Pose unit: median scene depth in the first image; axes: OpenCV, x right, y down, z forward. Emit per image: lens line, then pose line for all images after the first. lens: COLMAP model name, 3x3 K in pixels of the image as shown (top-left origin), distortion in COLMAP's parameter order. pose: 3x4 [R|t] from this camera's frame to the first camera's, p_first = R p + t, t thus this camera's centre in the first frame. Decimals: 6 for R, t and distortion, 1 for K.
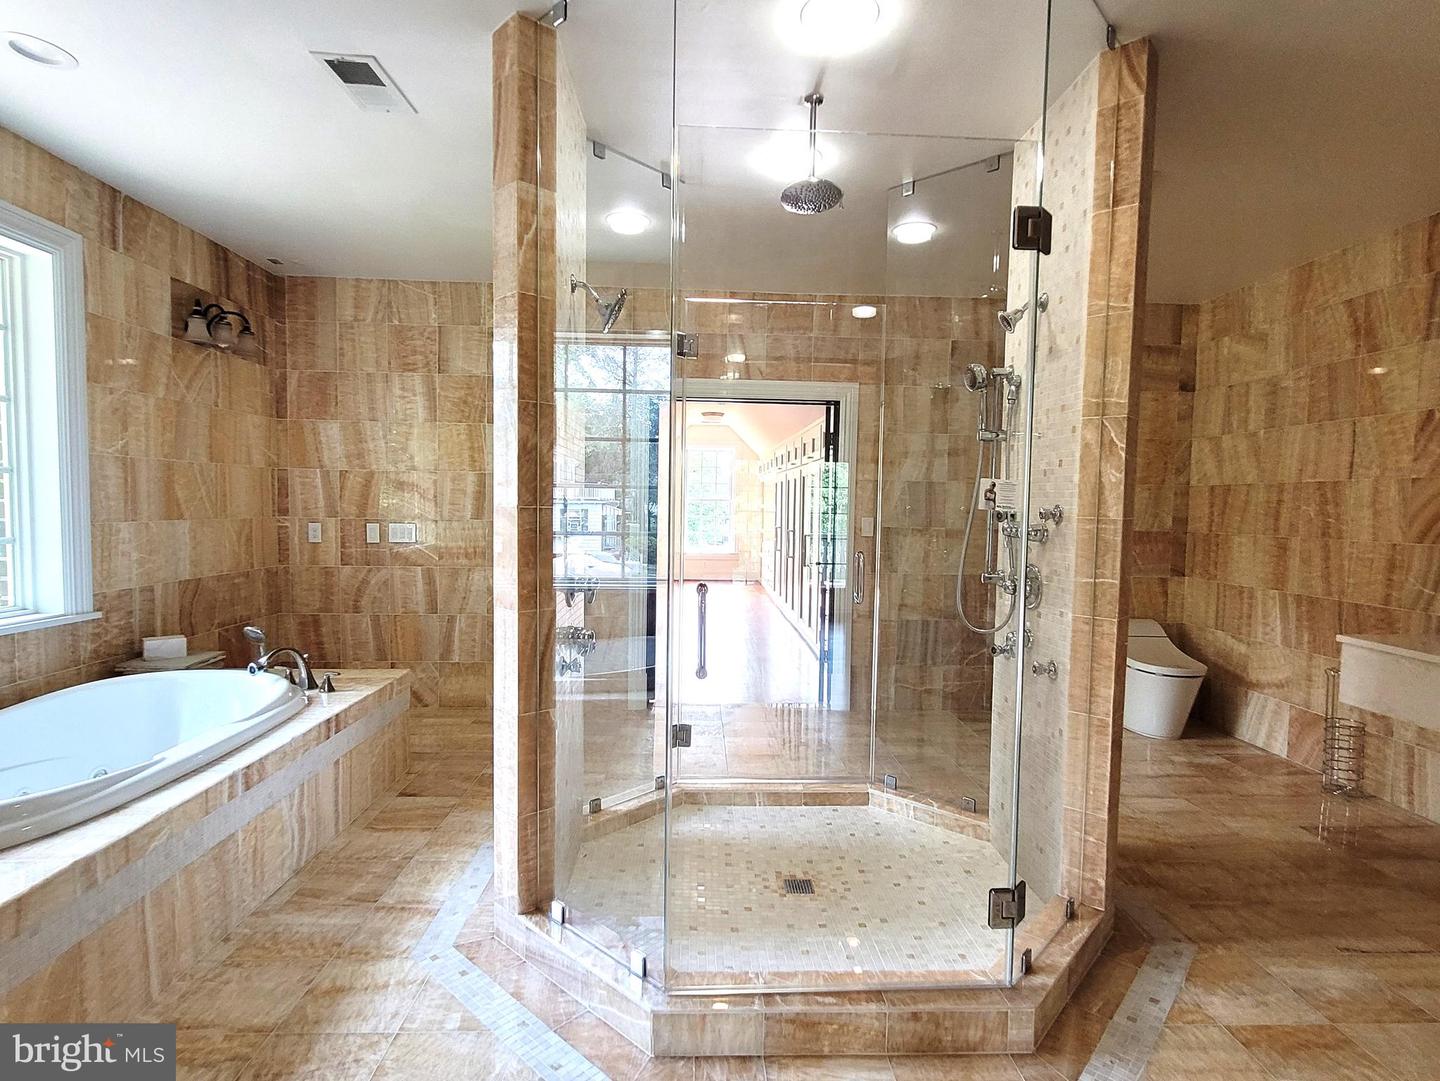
lens RADIAL K [[696.1, 0, 728.4], [0, 696.1, 544.9], [0, 0, 1]] dist [0.002140, -0.000457]
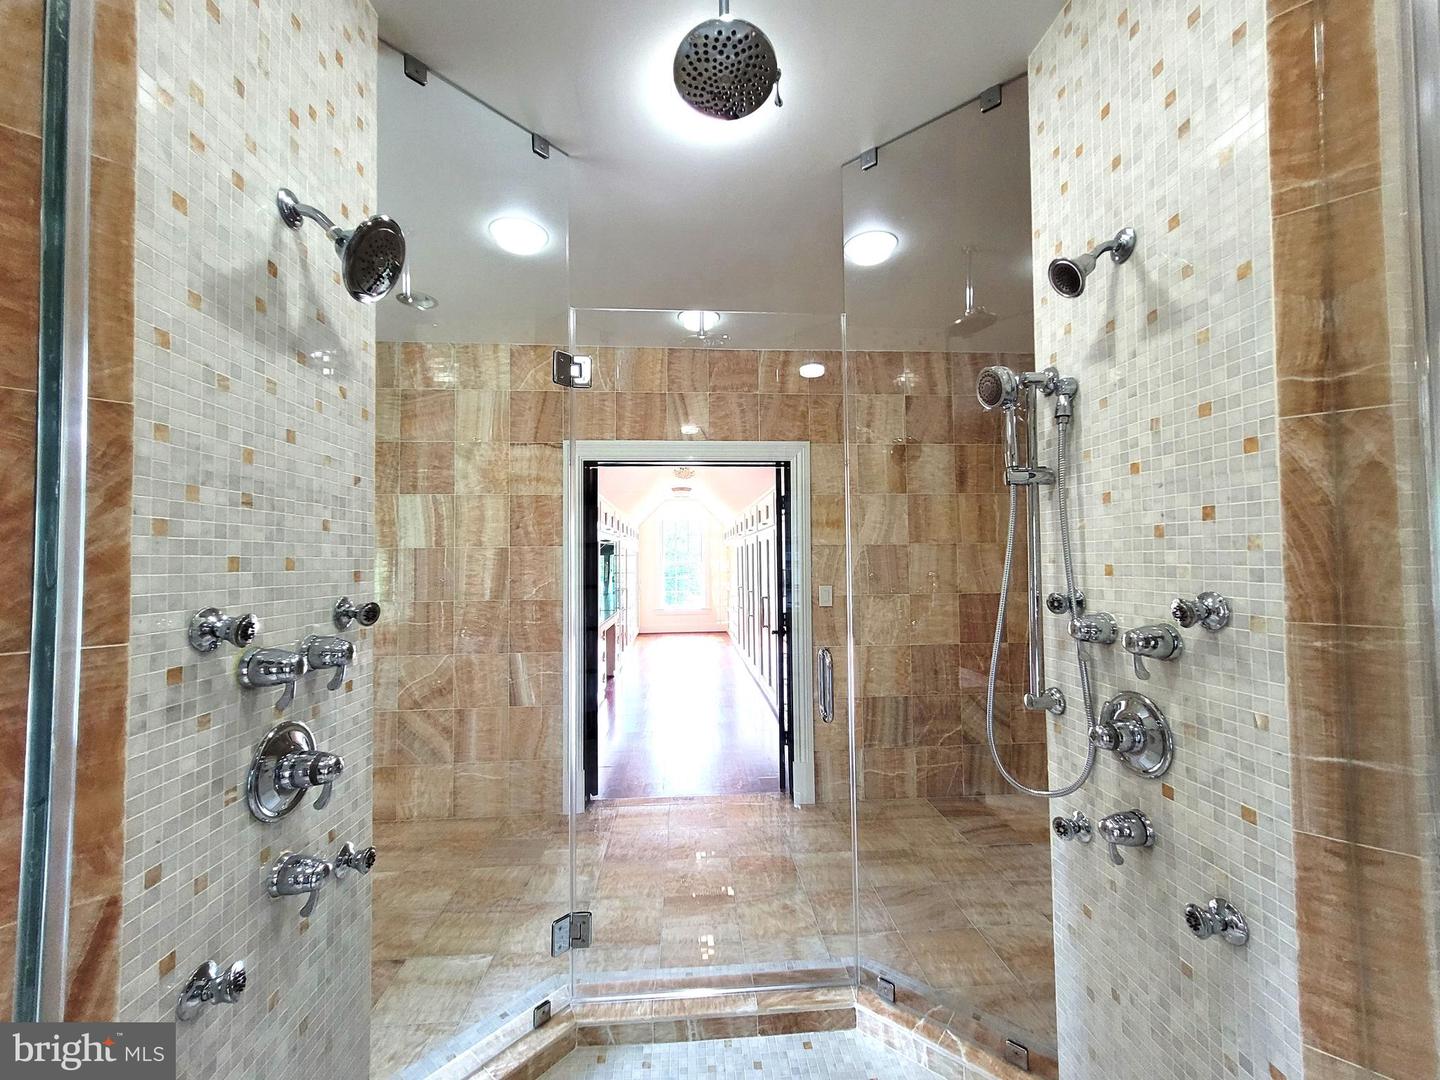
lens RADIAL K [[561.9, 0, 723.6], [0, 561.9, 545.5], [0, 0, 1]] dist [0.004856, -0.000284]
pose [[0.999083, -0.027032, 0.033192, 0.045461], [0.029942, 0.995443, -0.090536, -0.030929], [-0.030594, 0.091447, 0.995340, 0.279158]]
